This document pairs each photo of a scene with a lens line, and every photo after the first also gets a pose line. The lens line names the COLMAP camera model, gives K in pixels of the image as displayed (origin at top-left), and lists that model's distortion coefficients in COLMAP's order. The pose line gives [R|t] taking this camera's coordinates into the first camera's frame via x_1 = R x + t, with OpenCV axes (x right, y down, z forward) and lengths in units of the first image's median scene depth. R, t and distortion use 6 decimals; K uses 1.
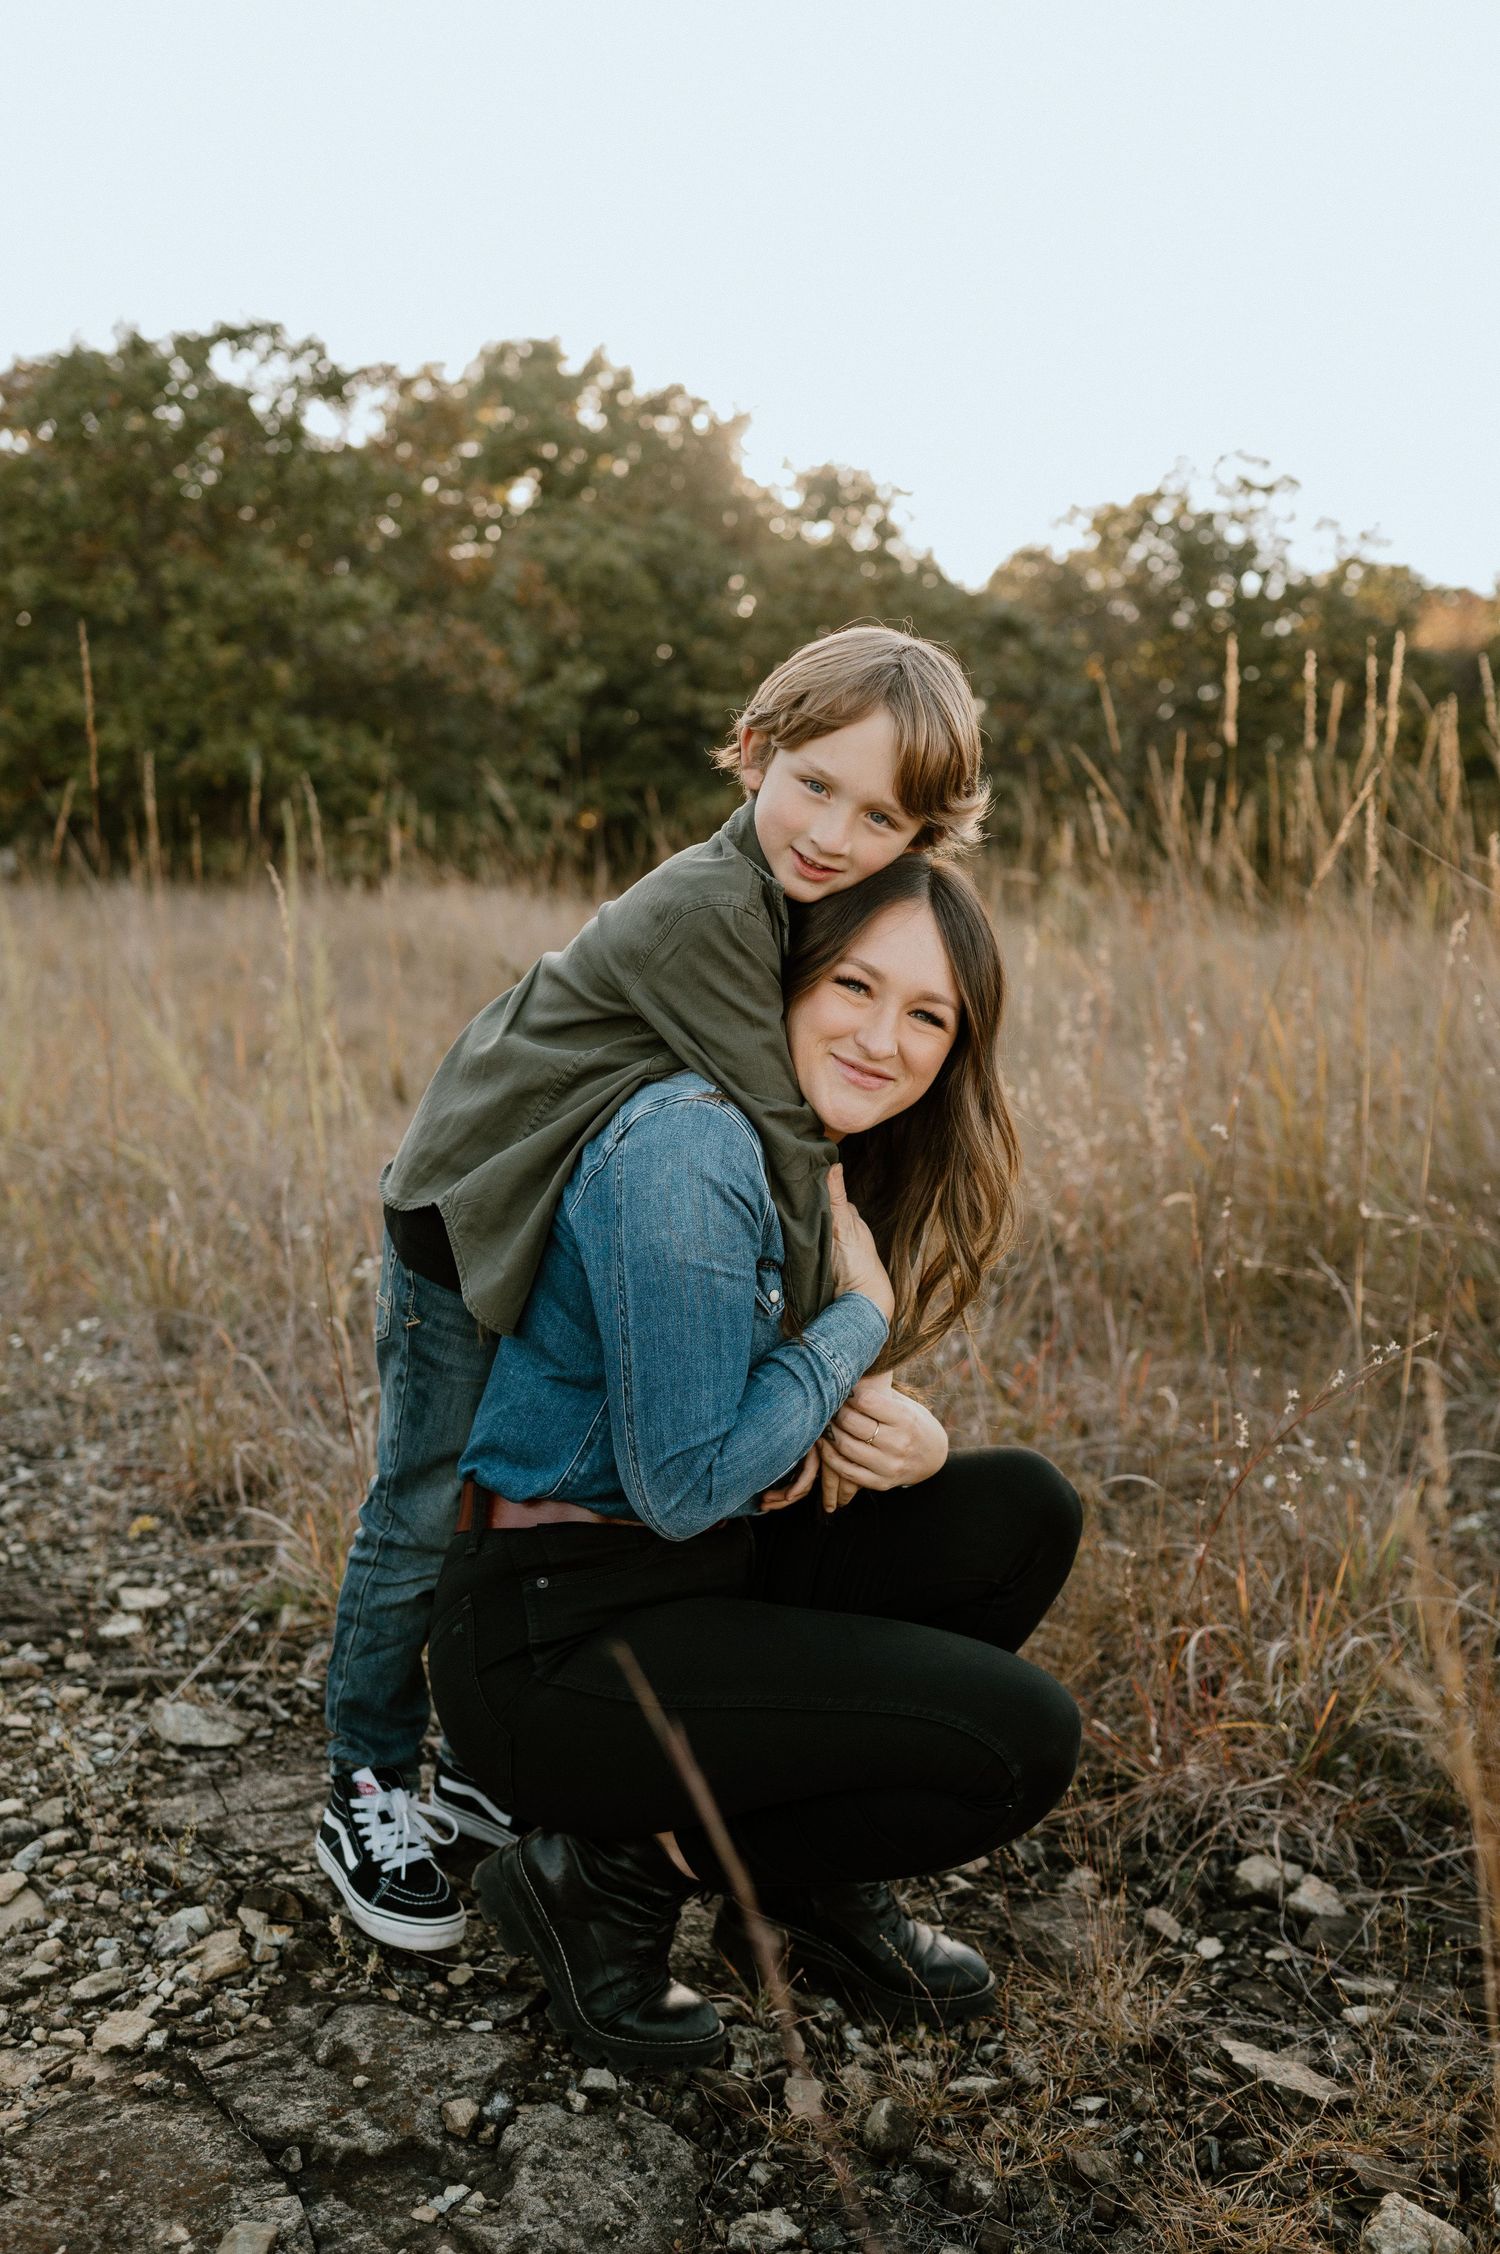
lens RADIAL K [[2067.5, 0, 761.5], [0, 2067.5, 1170.4], [0, 0, 1]] dist [-0.007141, 0.009656]
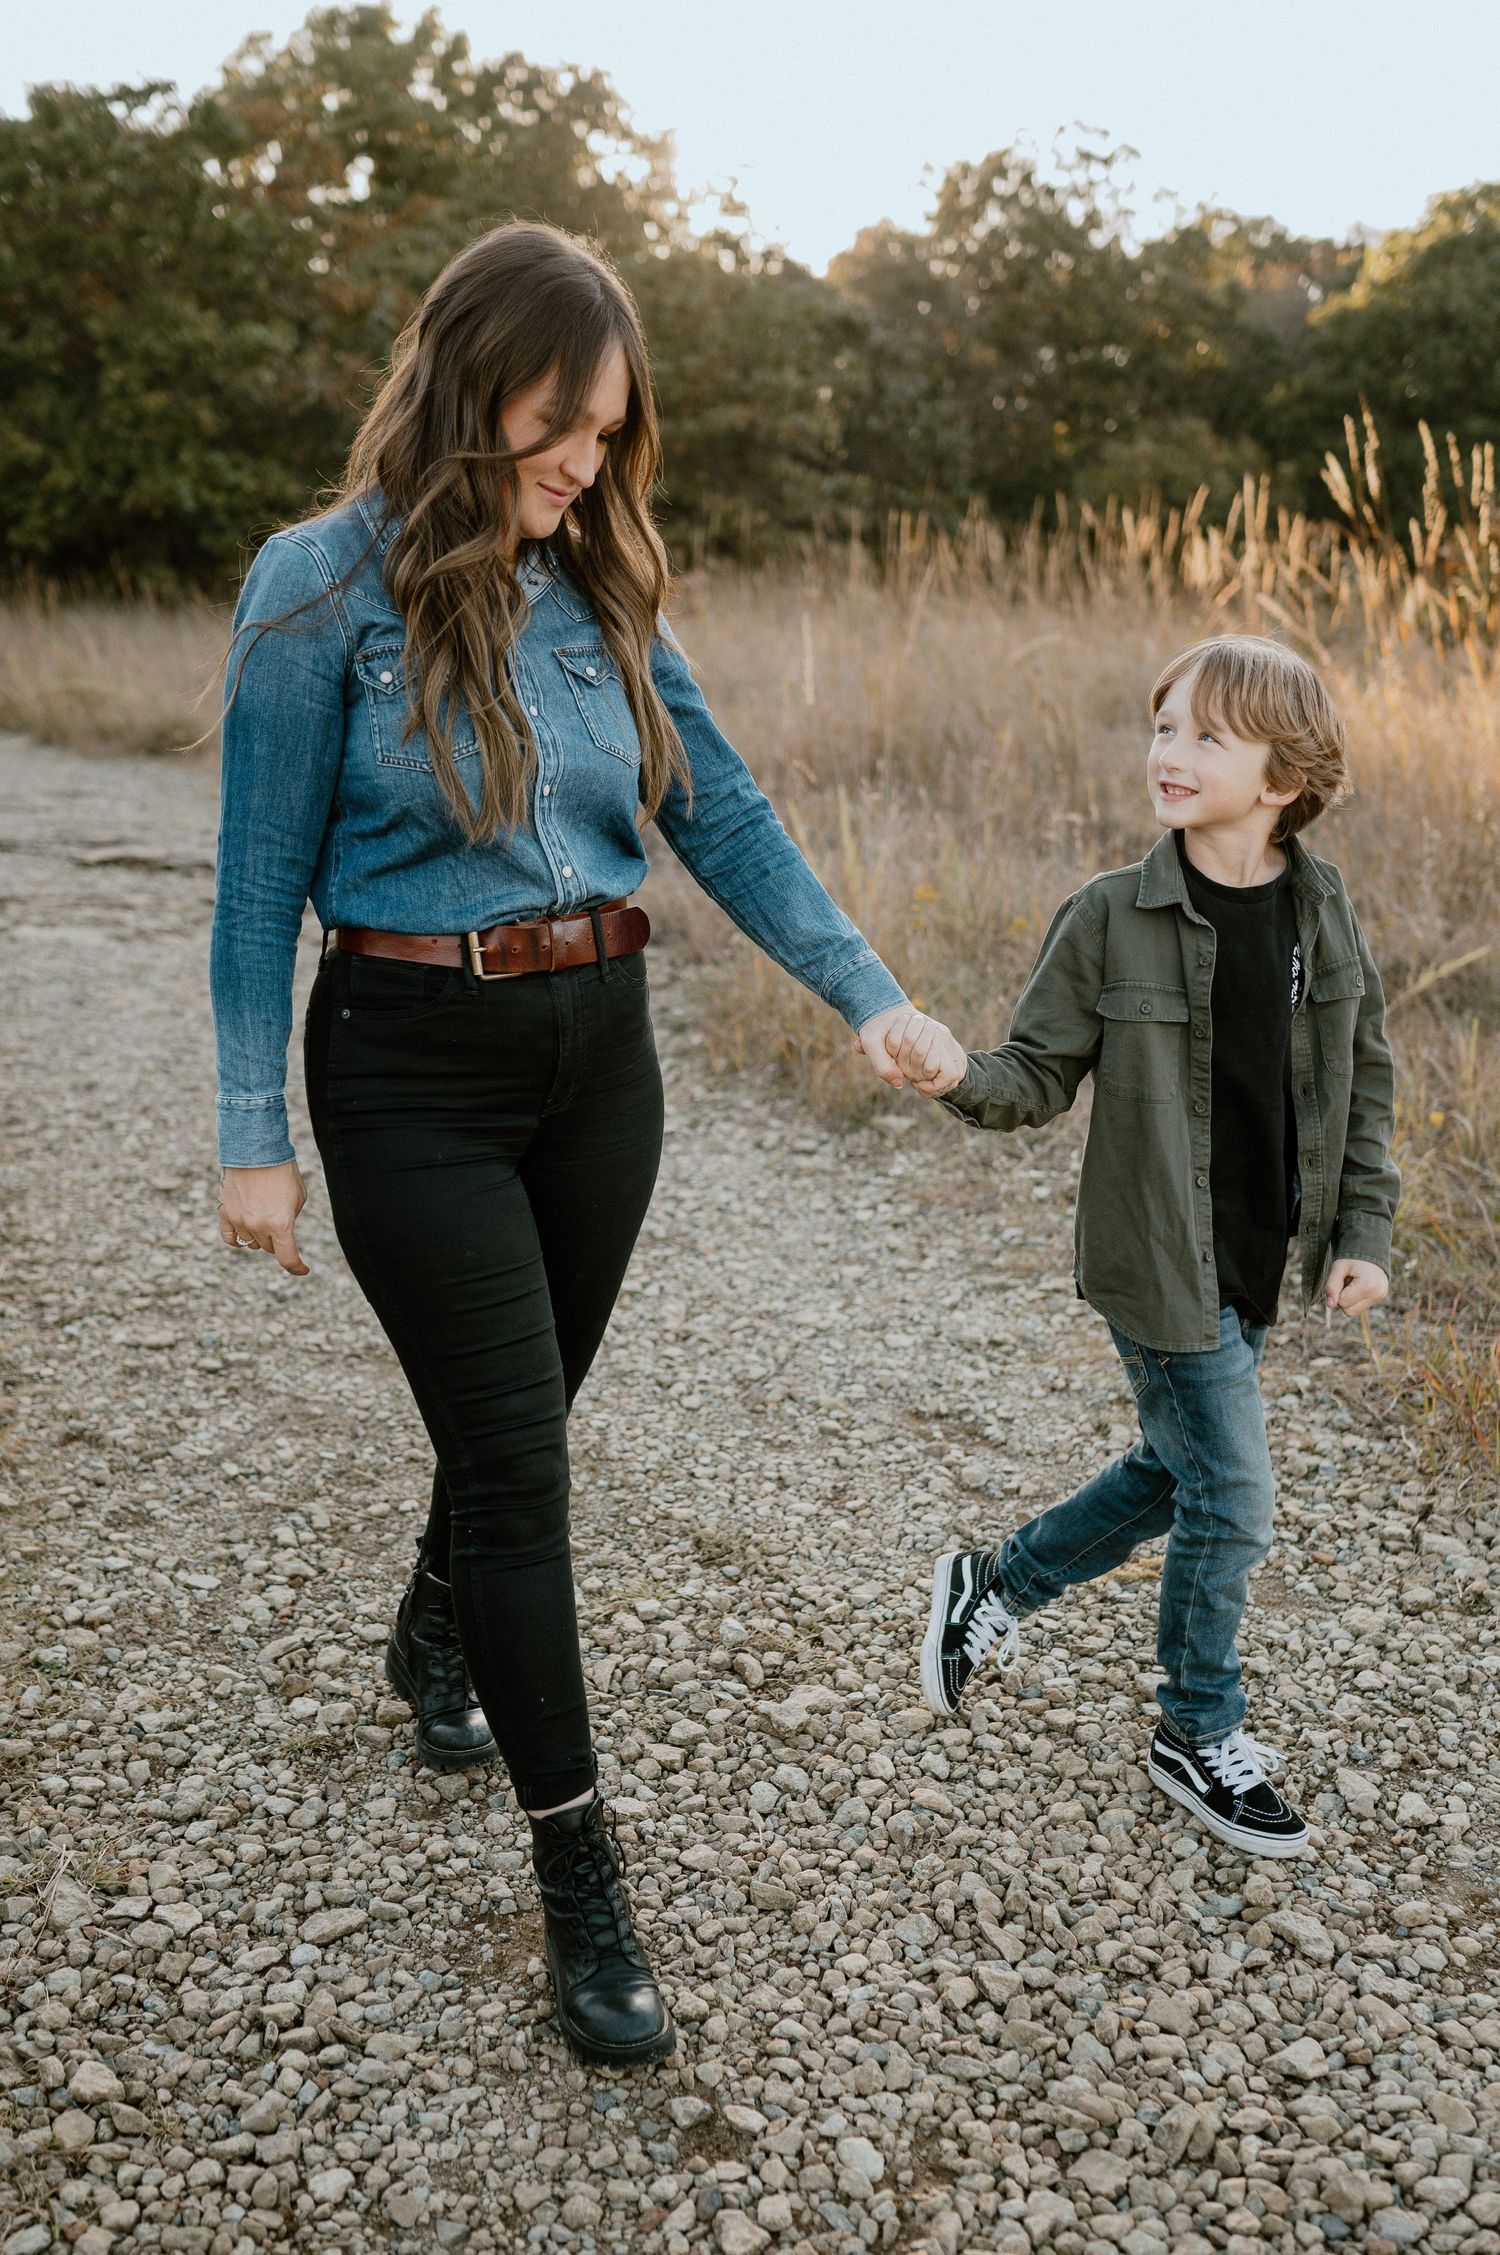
lens RADIAL K [[2226.9, 0, 749.7], [0, 2226.9, 1169.2], [0, 0, 1]] dist [-0.008741, 0.006611]
pose [[0.997786, -0.046810, 0.047234, -0.008978], [0.040313, 0.990669, 0.130193, 0.022773], [-0.052888, -0.128000, 0.990363, -0.267630]]
